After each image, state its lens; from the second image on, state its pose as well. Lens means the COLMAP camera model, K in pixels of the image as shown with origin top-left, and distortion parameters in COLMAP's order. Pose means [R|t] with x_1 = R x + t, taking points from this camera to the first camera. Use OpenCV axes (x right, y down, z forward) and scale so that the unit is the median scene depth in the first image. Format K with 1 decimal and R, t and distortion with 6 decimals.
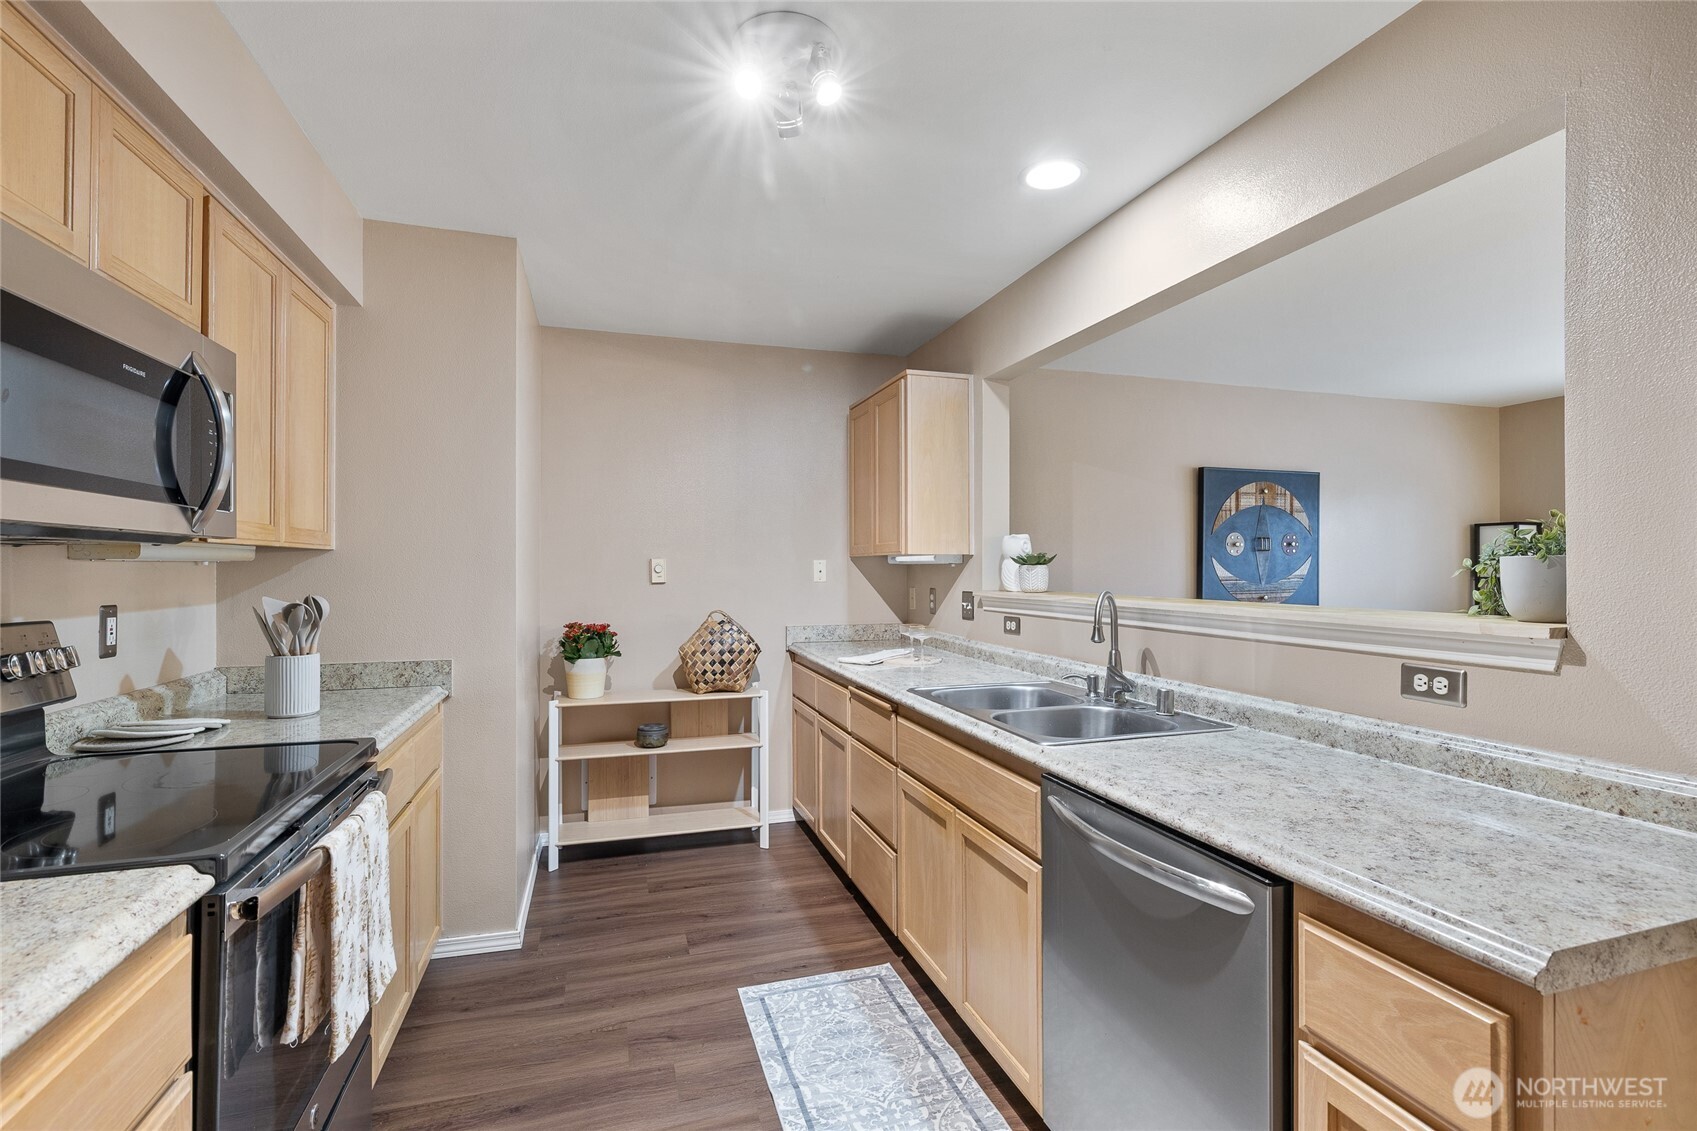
lens RADIAL K [[782.8, 0, 848.5], [0, 782.8, 565.5], [0, 0, 1]] dist [-0.001136, 0.000686]
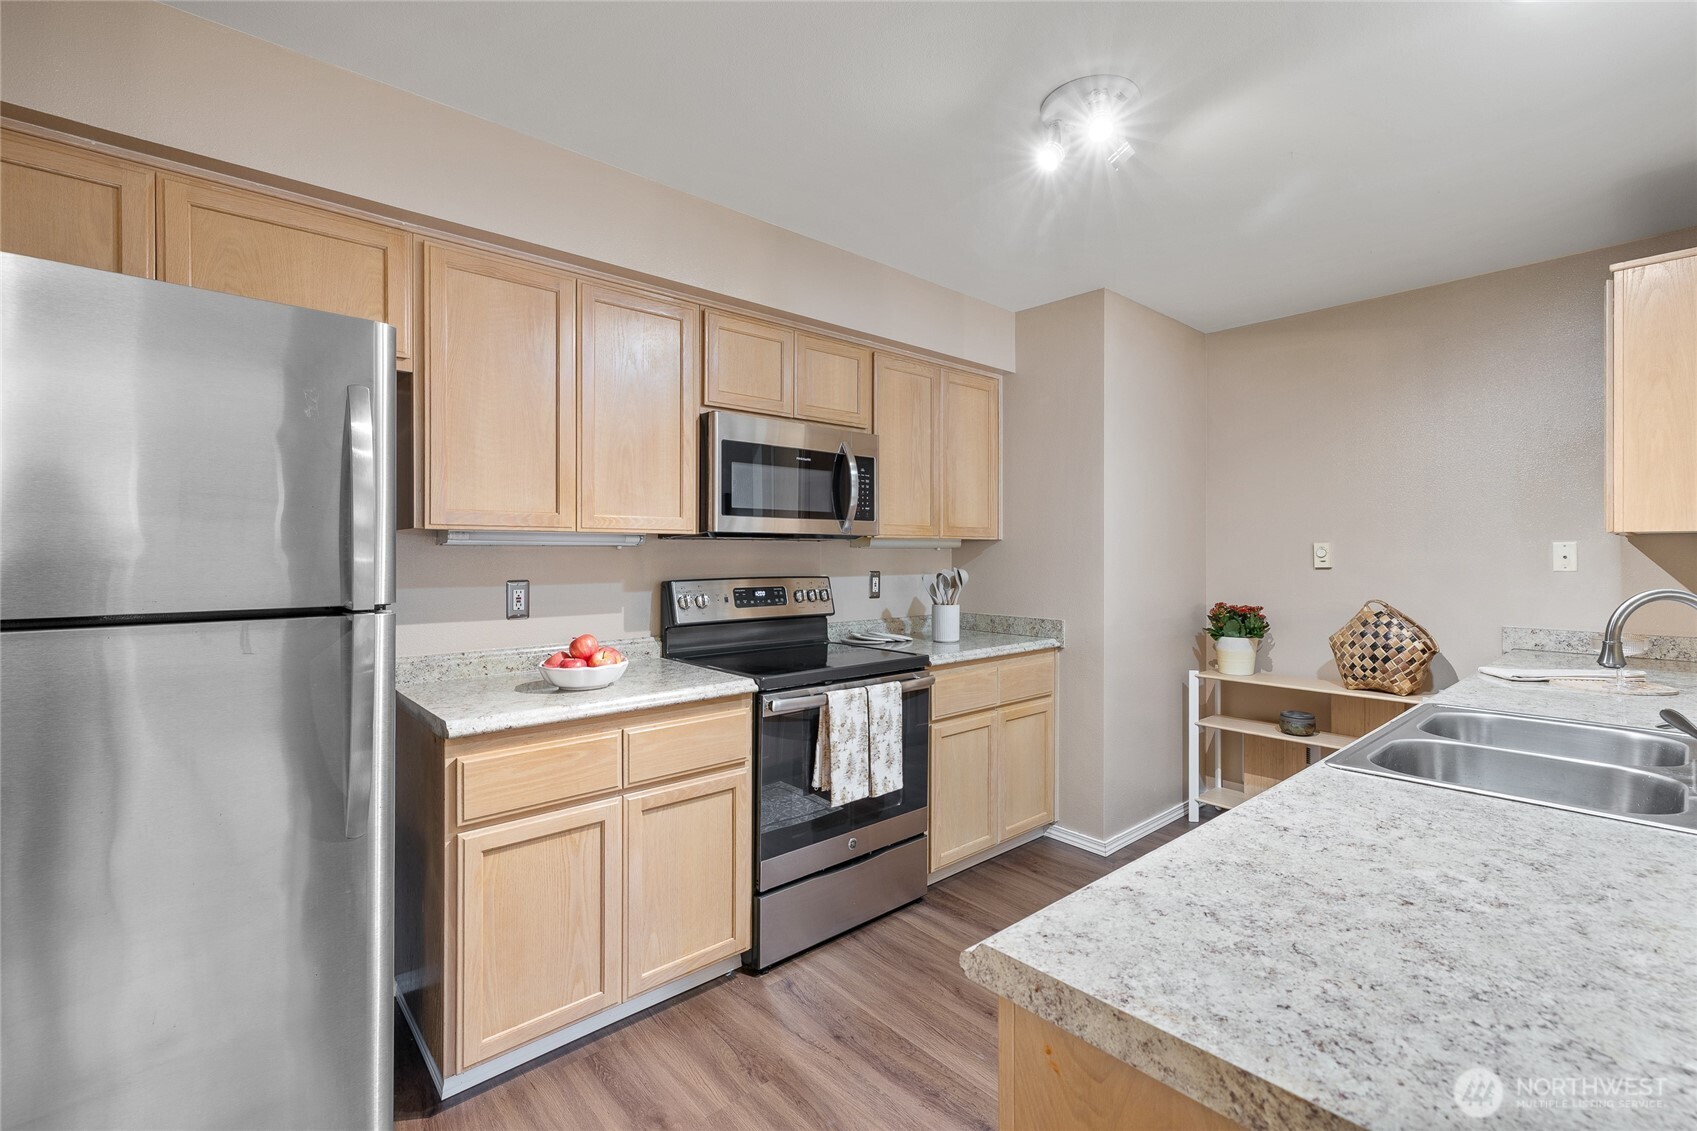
lens RADIAL K [[744.1, 0, 848.5], [0, 744.1, 553.4], [0, 0, 1]] dist [0.013425, 0.000194]
pose [[0.409146, 0.001630, -0.912467, 0.525483], [0.001457, 0.999996, 0.002440, 0.002013], [0.912468, -0.002328, 0.409142, 0.146748]]
